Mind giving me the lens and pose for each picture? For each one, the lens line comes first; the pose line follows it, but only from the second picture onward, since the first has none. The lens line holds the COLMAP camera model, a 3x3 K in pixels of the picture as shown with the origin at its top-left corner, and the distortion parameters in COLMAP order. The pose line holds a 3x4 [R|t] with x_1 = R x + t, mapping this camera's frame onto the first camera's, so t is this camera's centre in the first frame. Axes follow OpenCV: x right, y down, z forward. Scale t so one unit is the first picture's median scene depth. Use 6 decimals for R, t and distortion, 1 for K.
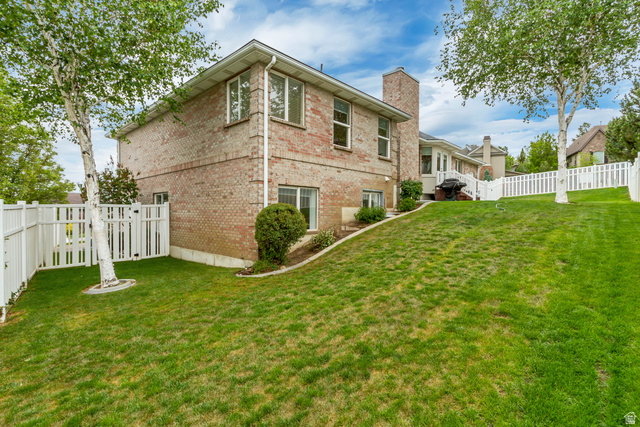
lens RADIAL K [[305.4, 0, 320.0], [0, 305.4, 213.5], [0, 0, 1]] dist [0.000069, -0.000086]
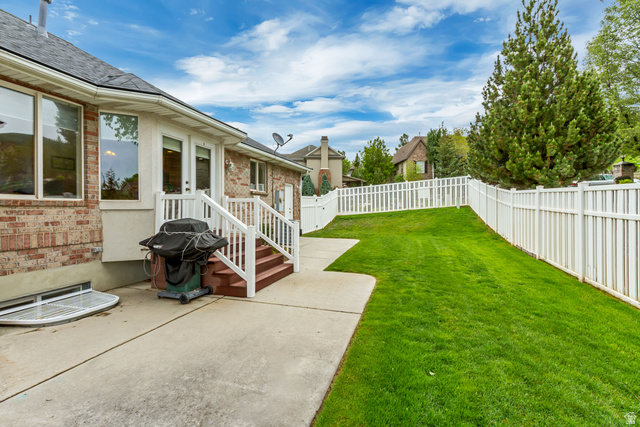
lens RADIAL K [[305.4, 0, 320.0], [0, 305.4, 213.5], [0, 0, 1]] dist [0.000069, -0.000086]
pose [[0.892957, -0.014728, 0.449900, 0.134260], [0.009747, 0.999863, 0.013386, -0.040498], [-0.450036, -0.007568, 0.892978, 0.213181]]
